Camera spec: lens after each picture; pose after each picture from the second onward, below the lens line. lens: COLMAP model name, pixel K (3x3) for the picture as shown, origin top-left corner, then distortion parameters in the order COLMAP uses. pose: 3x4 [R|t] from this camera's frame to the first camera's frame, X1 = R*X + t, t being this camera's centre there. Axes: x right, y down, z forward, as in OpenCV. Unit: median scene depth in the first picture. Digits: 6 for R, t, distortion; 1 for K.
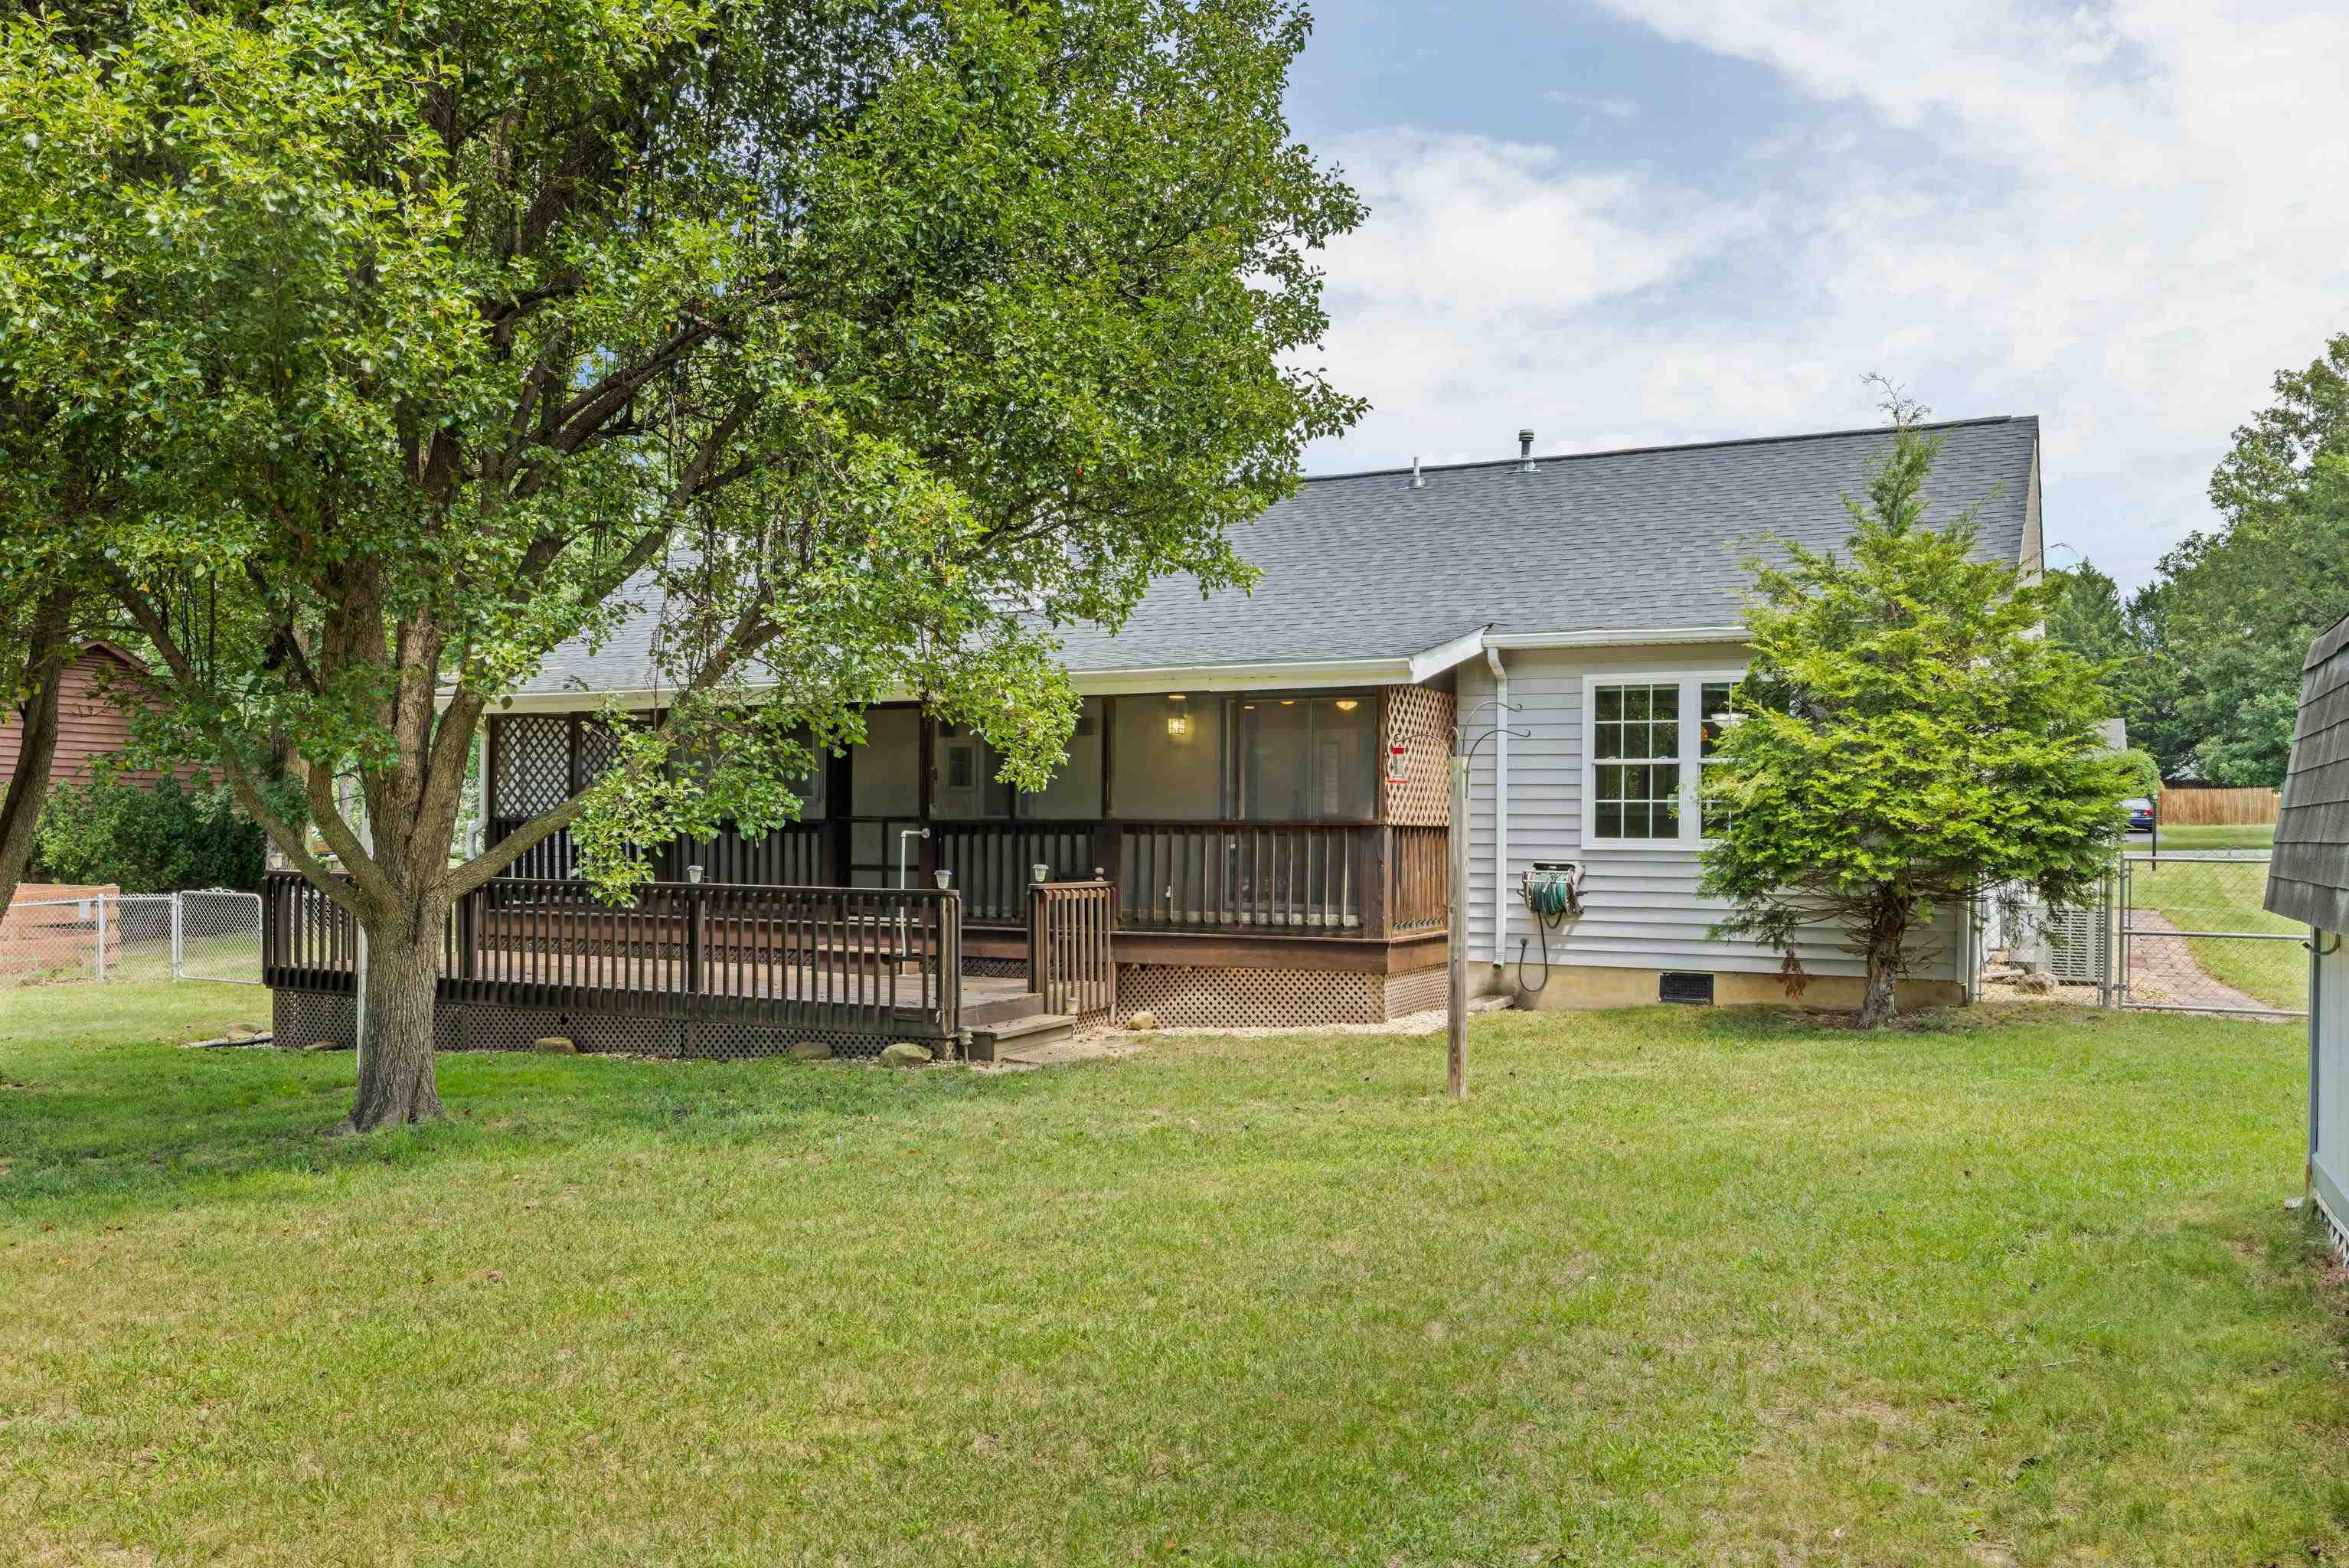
lens RADIAL K [[1882.3, 0, 1170.7], [0, 1882.3, 873.6], [0, 0, 1]] dist [-0.001334, 0.010040]
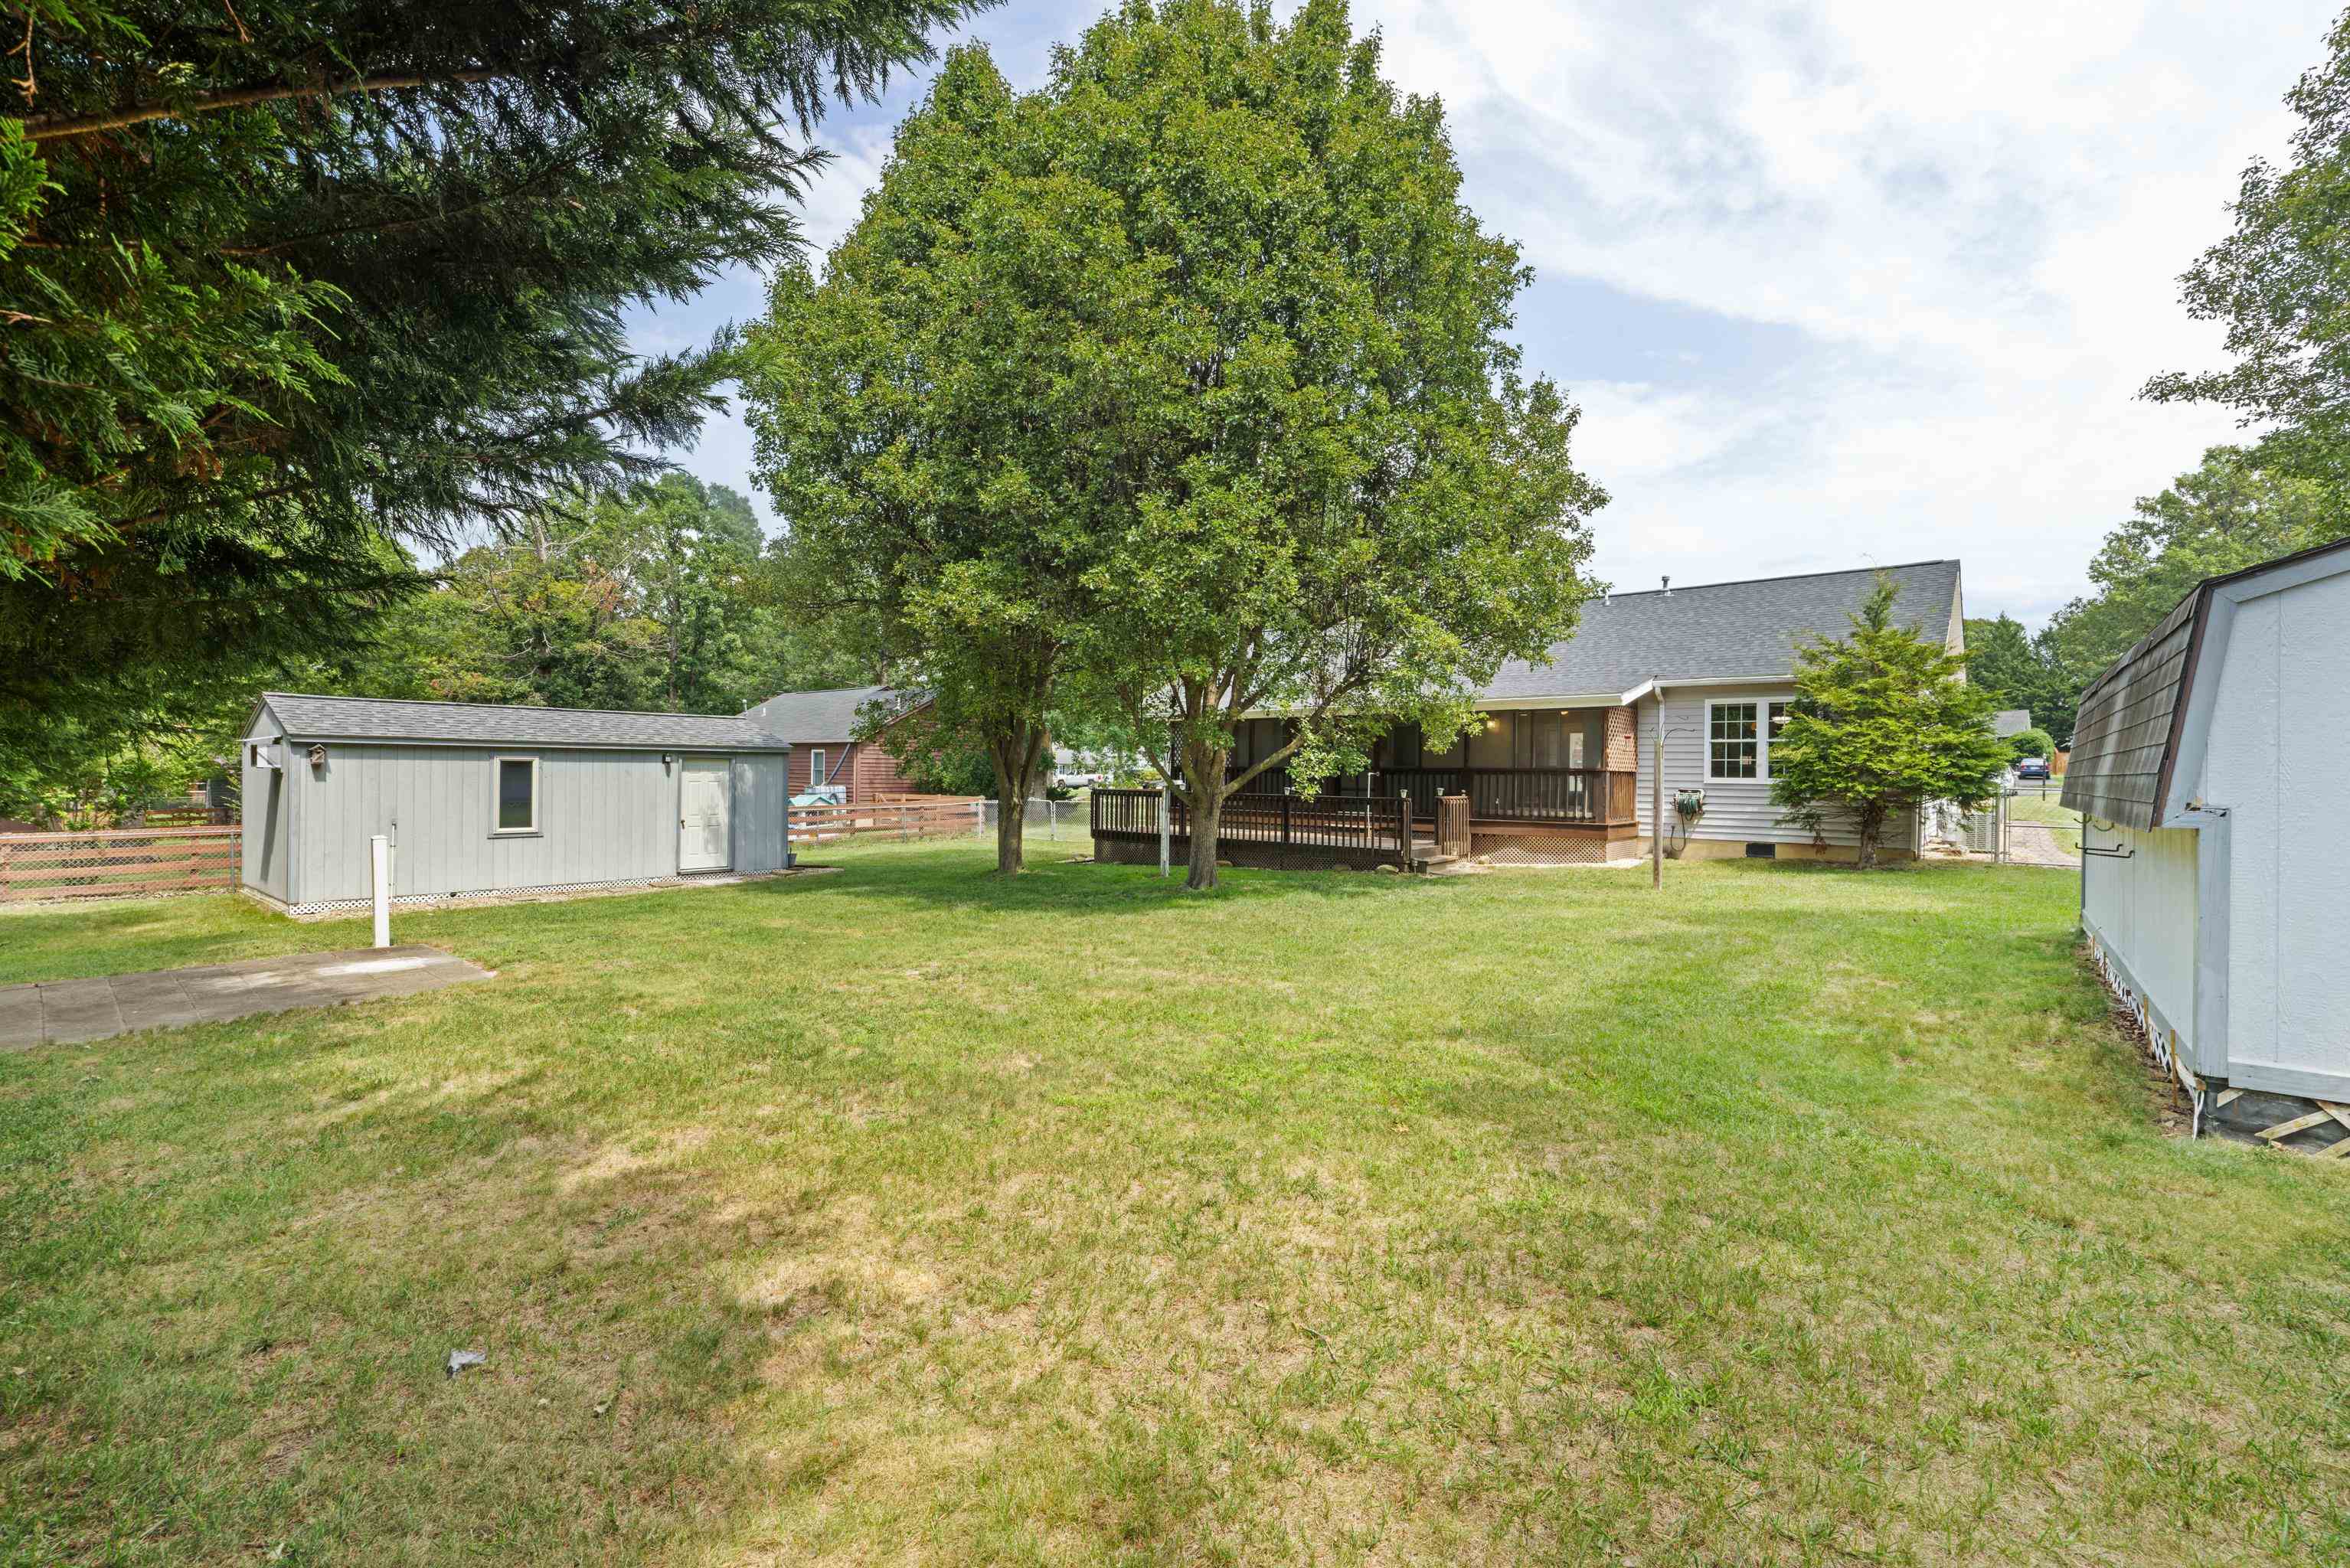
lens RADIAL K [[1008.4, 0, 1185.8], [0, 1008.4, 782.6], [0, 0, 1]] dist [0.012104, -0.000028]
pose [[0.974594, 0.006150, -0.223896, -0.100542], [-0.009610, 0.999851, -0.014370, 0.009245], [0.223774, 0.016156, 0.974507, -0.244427]]
